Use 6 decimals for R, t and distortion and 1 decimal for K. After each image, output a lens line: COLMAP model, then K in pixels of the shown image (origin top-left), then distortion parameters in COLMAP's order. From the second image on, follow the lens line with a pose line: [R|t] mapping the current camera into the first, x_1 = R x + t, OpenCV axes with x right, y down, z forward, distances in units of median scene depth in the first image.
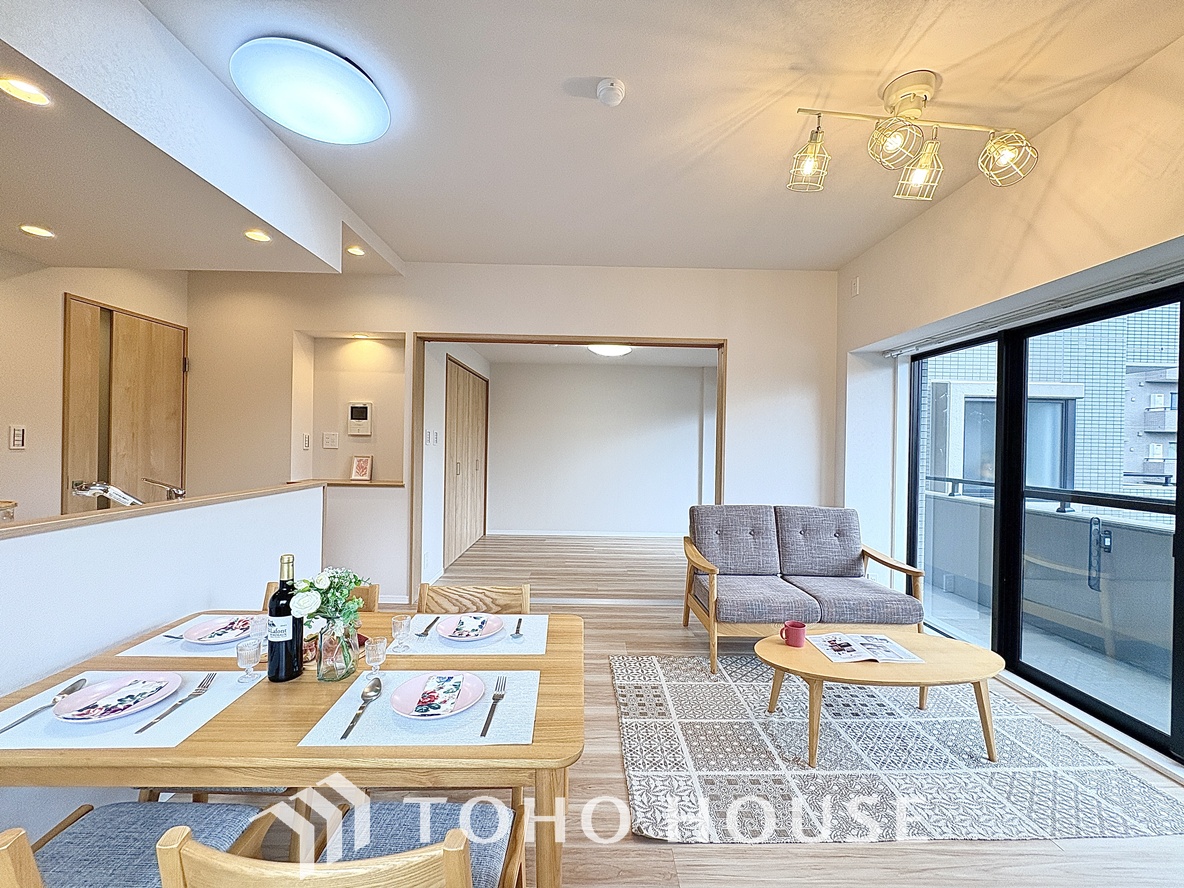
lens RADIAL K [[471.4, 0, 593.1], [0, 471.4, 445.6], [0, 0, 1]] dist [0.001286, 0.000278]
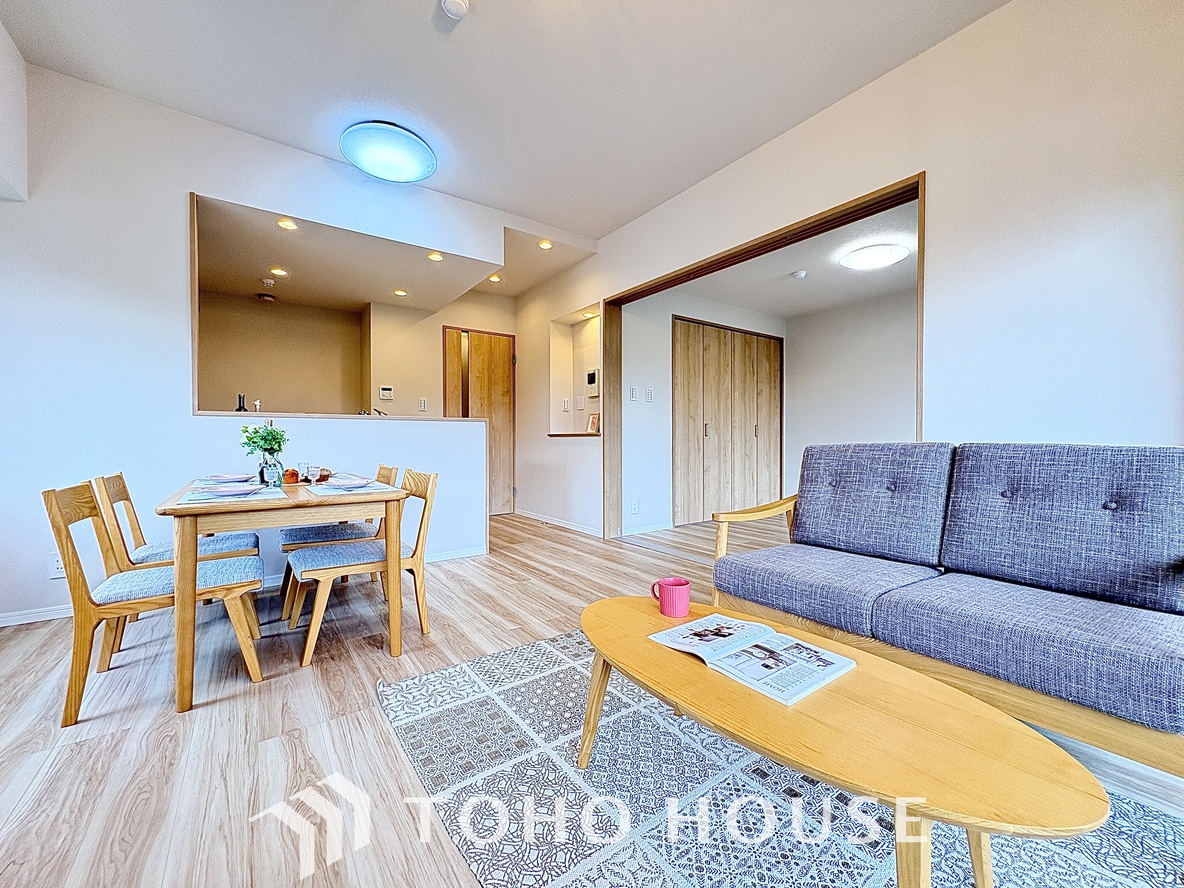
lens RADIAL K [[471.4, 0, 593.1], [0, 471.4, 445.6], [0, 0, 1]] dist [0.001286, 0.000278]
pose [[0.574892, -0.010538, -0.818162, 0.599480], [0.010056, 0.999933, -0.005813, 0.133702], [0.818168, -0.004886, 0.574959, 0.369028]]
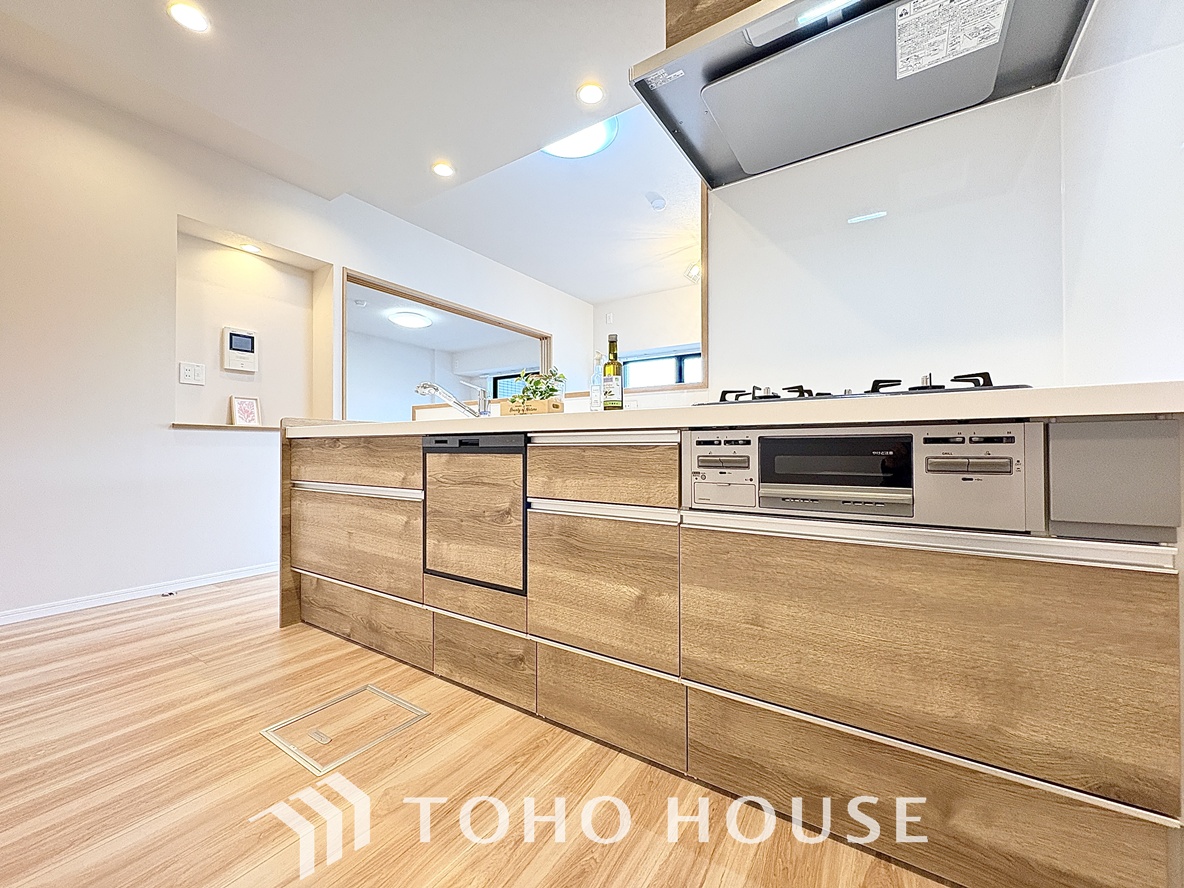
lens RADIAL K [[471.4, 0, 593.1], [0, 471.4, 445.6], [0, 0, 1]] dist [0.001286, 0.000278]
pose [[0.563996, -0.013463, 0.825668, -0.991123], [0.014889, 0.999870, 0.006133, 0.129462], [-0.825644, 0.008835, 0.564123, 0.080871]]
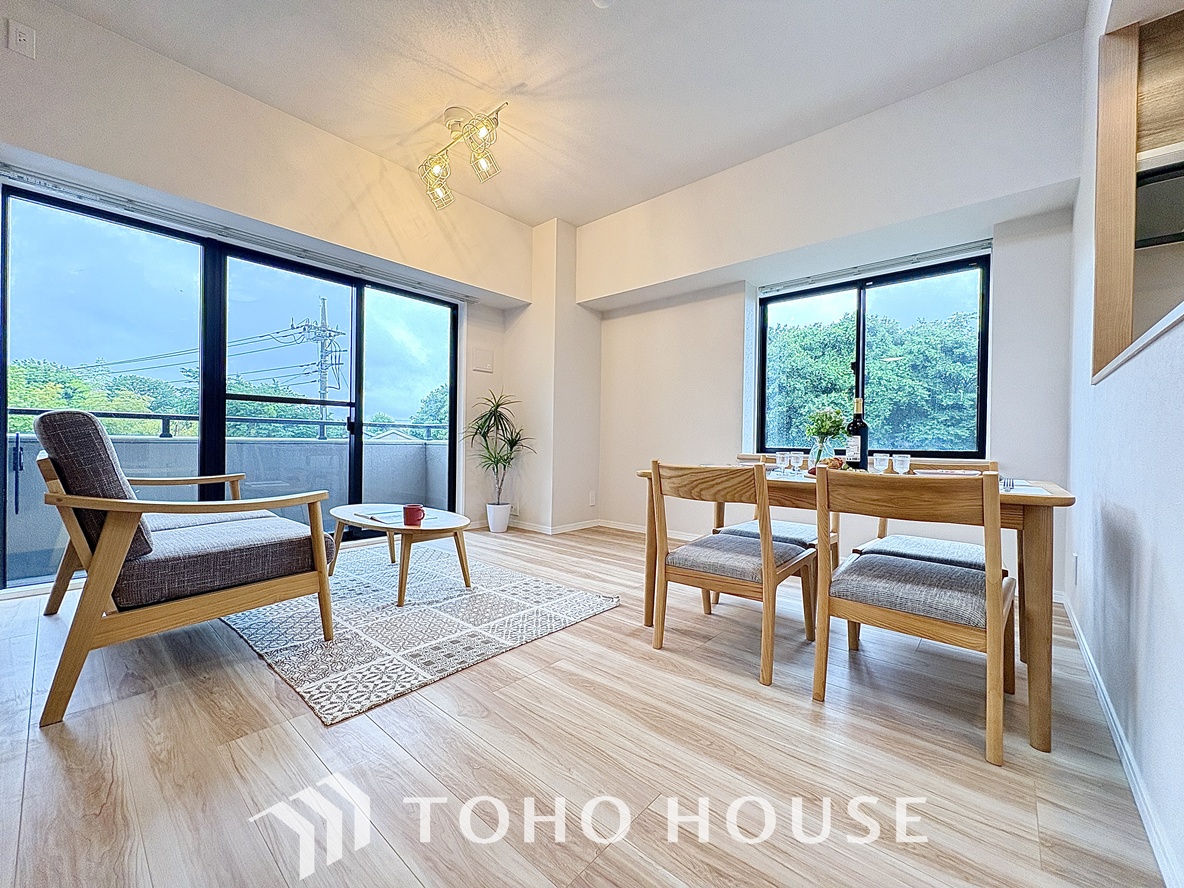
lens RADIAL K [[467.4, 0, 592.0], [0, 467.4, 444.0], [0, 0, 1]] dist [-0.001146, 0.000039]
pose [[-0.742236, -0.032881, 0.669331, -0.387444], [-0.025262, 0.999458, 0.021085, 0.139955], [-0.669662, -0.001259, -0.742665, 1.021508]]
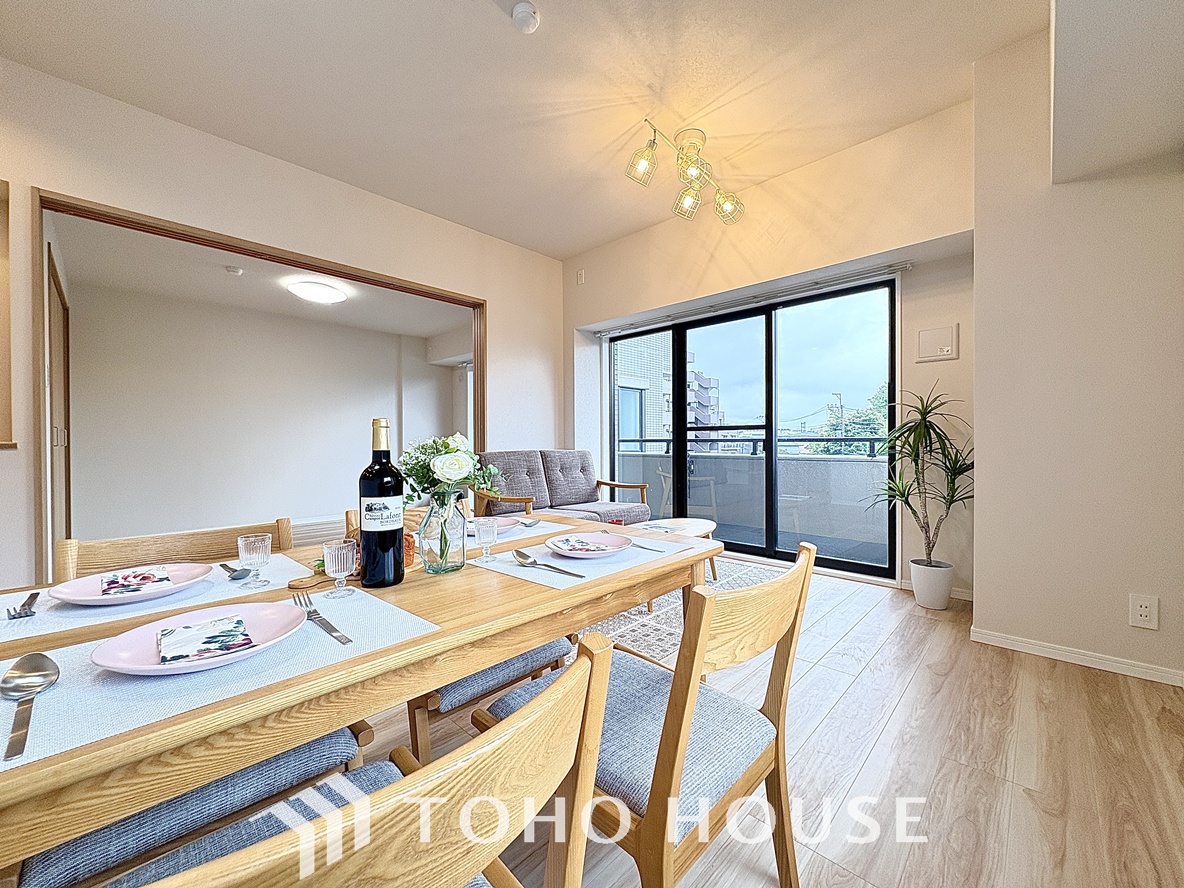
lens RADIAL K [[472.9, 0, 590.0], [0, 472.9, 444.3], [0, 0, 1]] dist [0.002449, 0.000333]
pose [[0.707097, -0.024214, 0.706701, -0.356562], [0.020154, 0.999698, 0.014088, 0.101720], [-0.706829, 0.004281, 0.707372, 0.093065]]
